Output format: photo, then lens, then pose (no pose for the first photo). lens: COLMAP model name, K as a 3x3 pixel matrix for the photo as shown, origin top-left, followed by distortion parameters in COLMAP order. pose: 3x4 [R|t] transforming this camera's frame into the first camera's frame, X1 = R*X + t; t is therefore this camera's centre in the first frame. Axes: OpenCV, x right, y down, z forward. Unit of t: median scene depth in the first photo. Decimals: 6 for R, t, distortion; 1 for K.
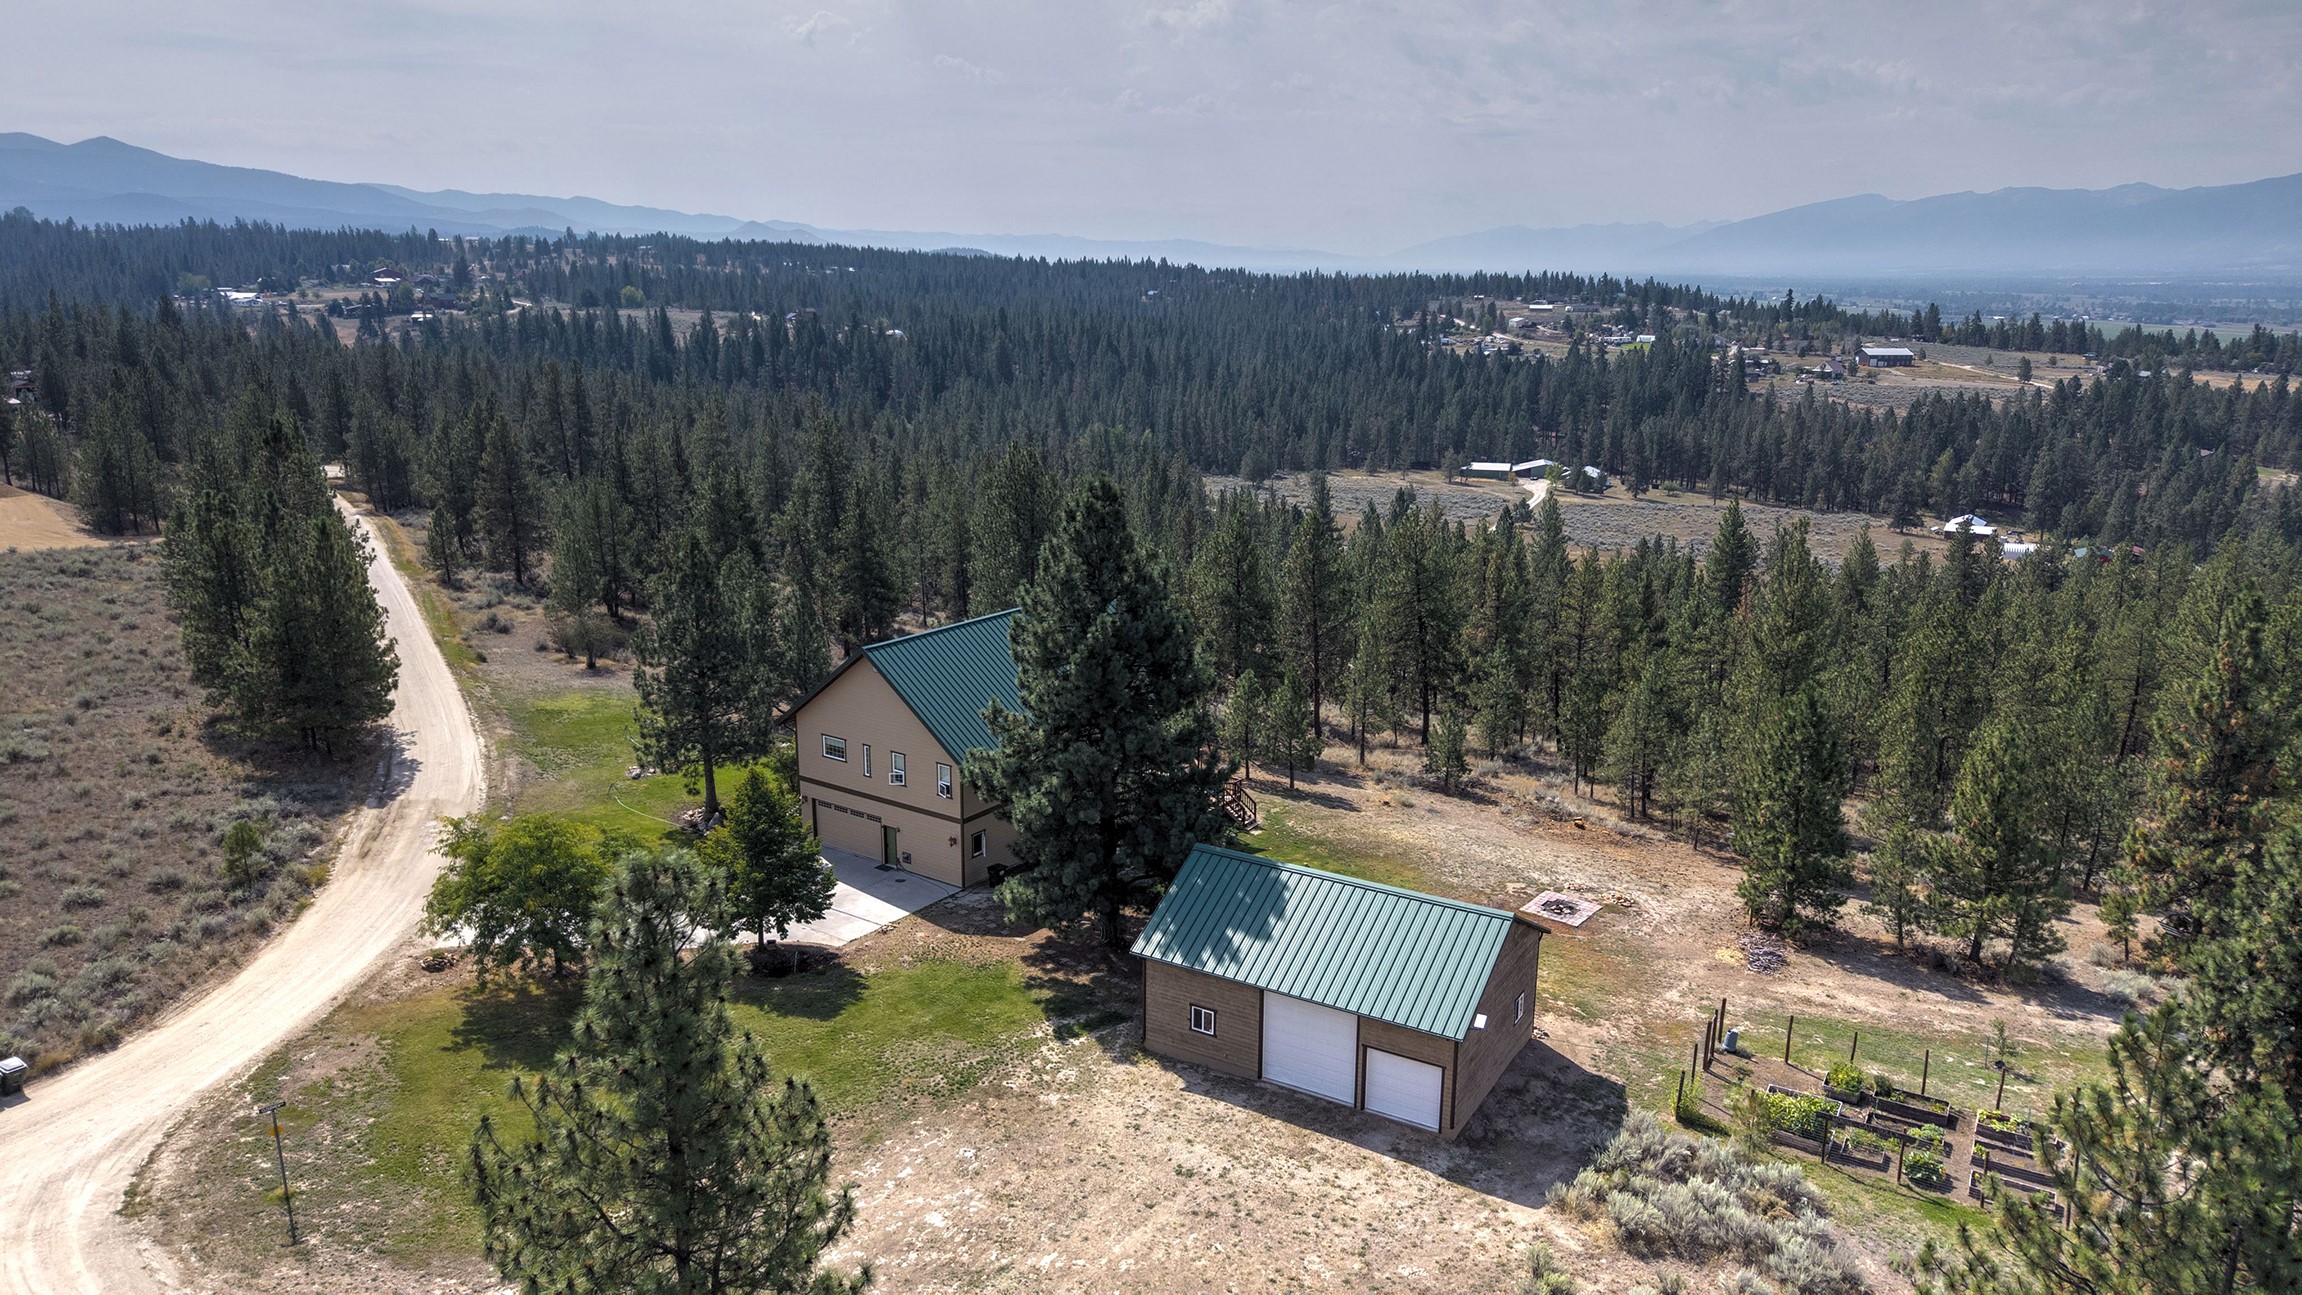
lens RADIAL K [[1531.8, 0, 1171.1], [0, 1531.8, 684.8], [0, 0, 1]] dist [0.028377, -0.023223]
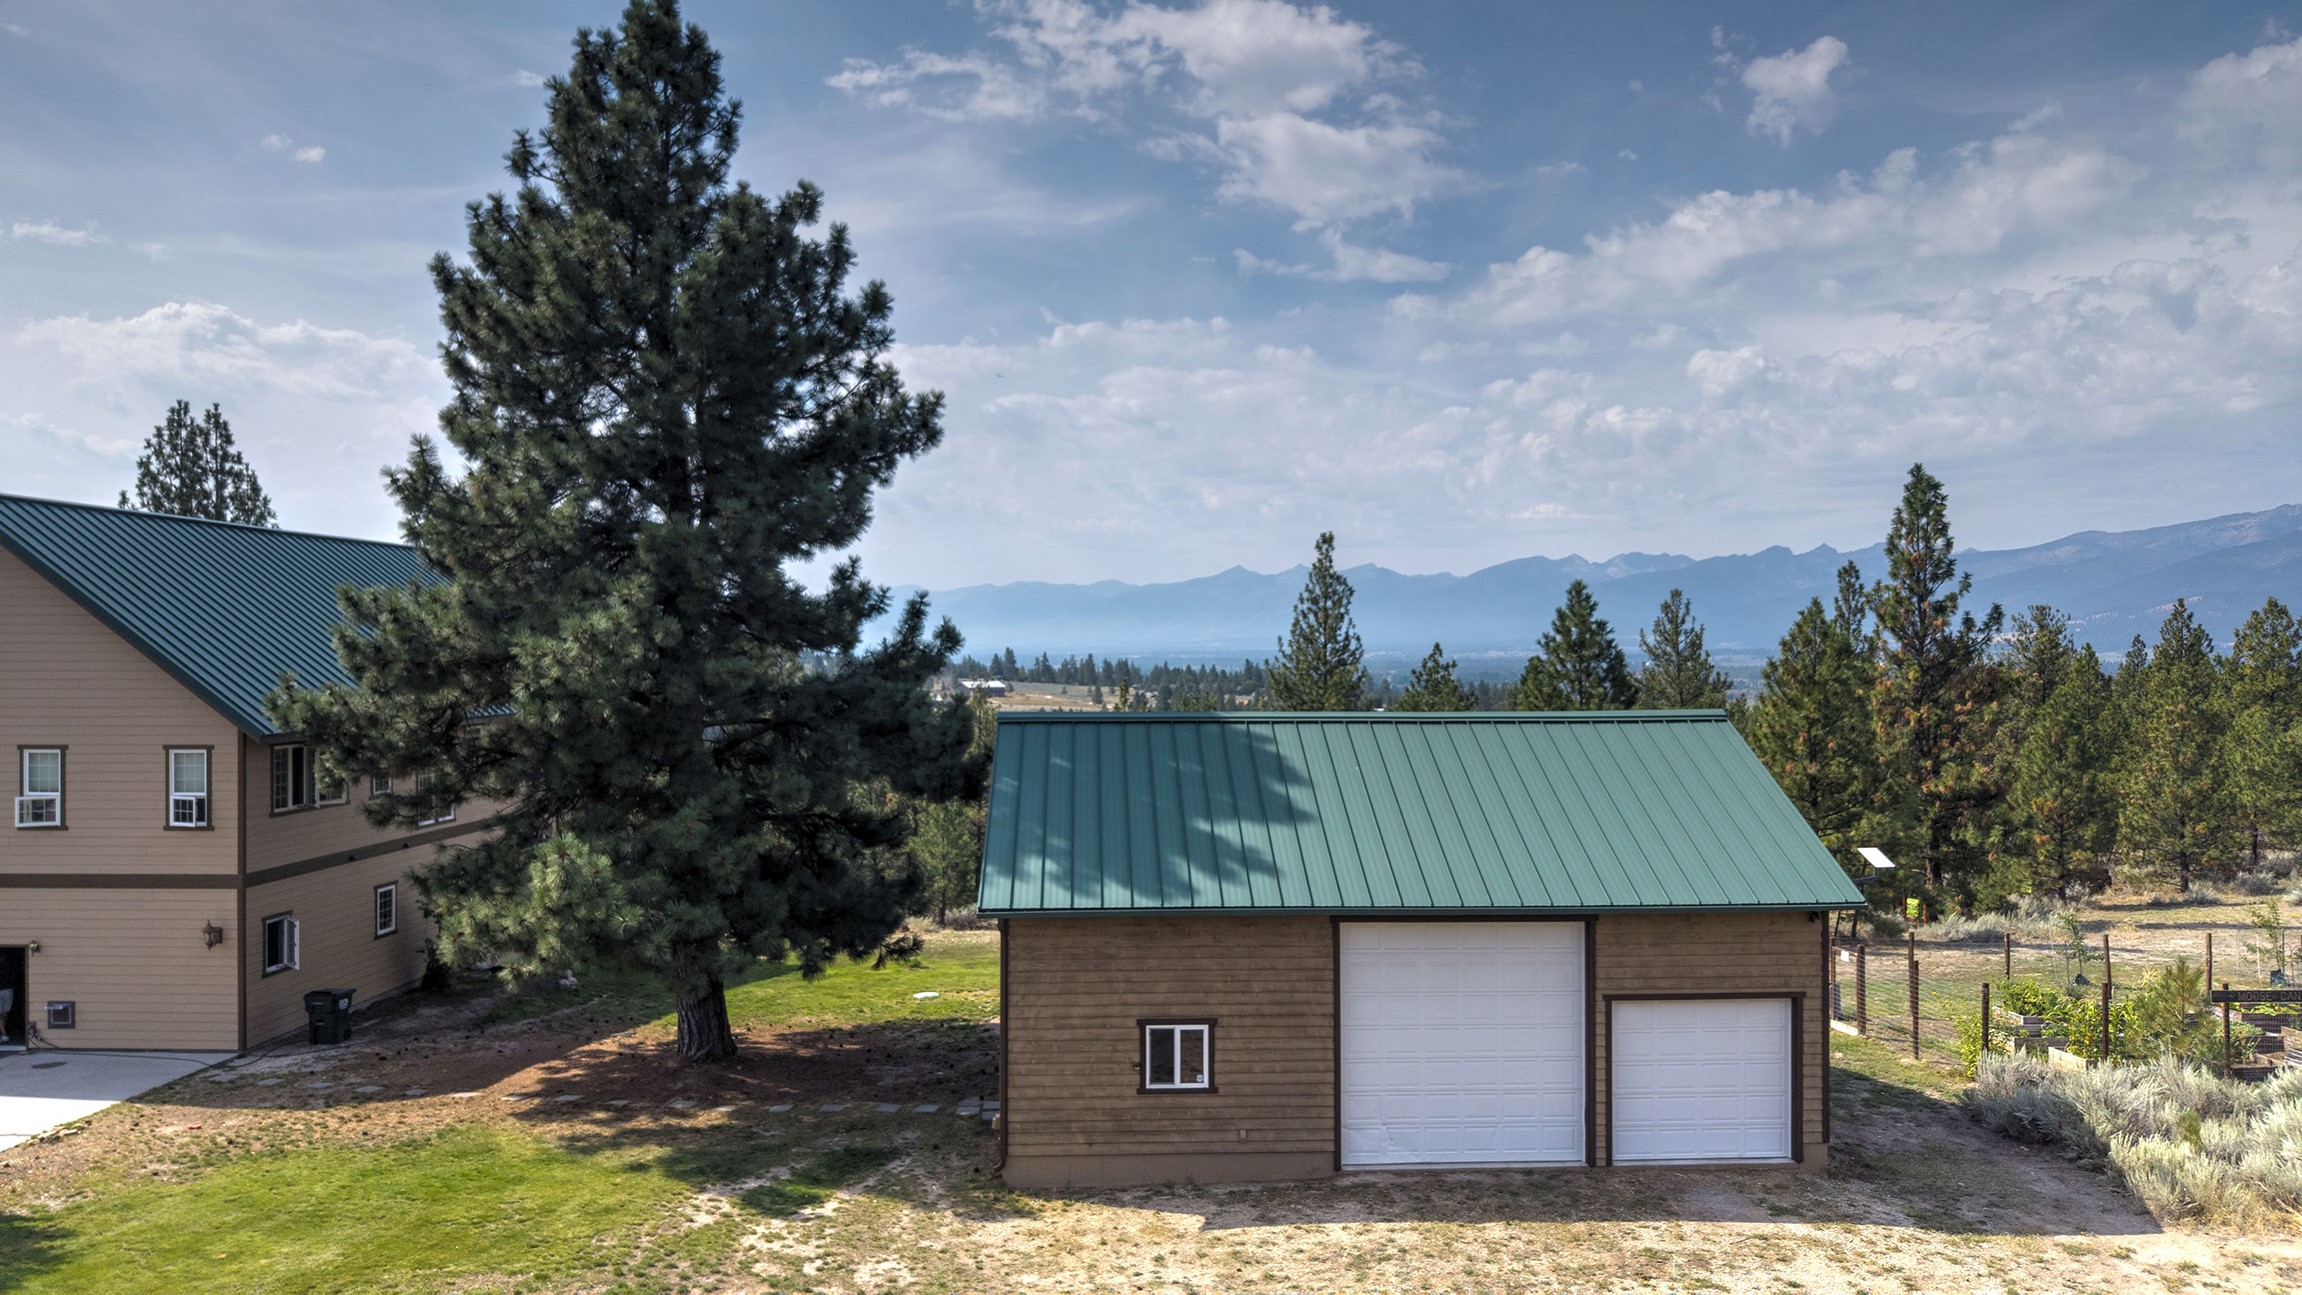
lens RADIAL K [[1531.8, 0, 1171.1], [0, 1531.8, 684.8], [0, 0, 1]] dist [0.028377, -0.023223]
pose [[0.837765, -0.022978, 0.545547, -0.187152], [0.153612, 0.968680, -0.195095, 0.194206], [-0.523978, 0.247246, 0.815056, 0.626135]]
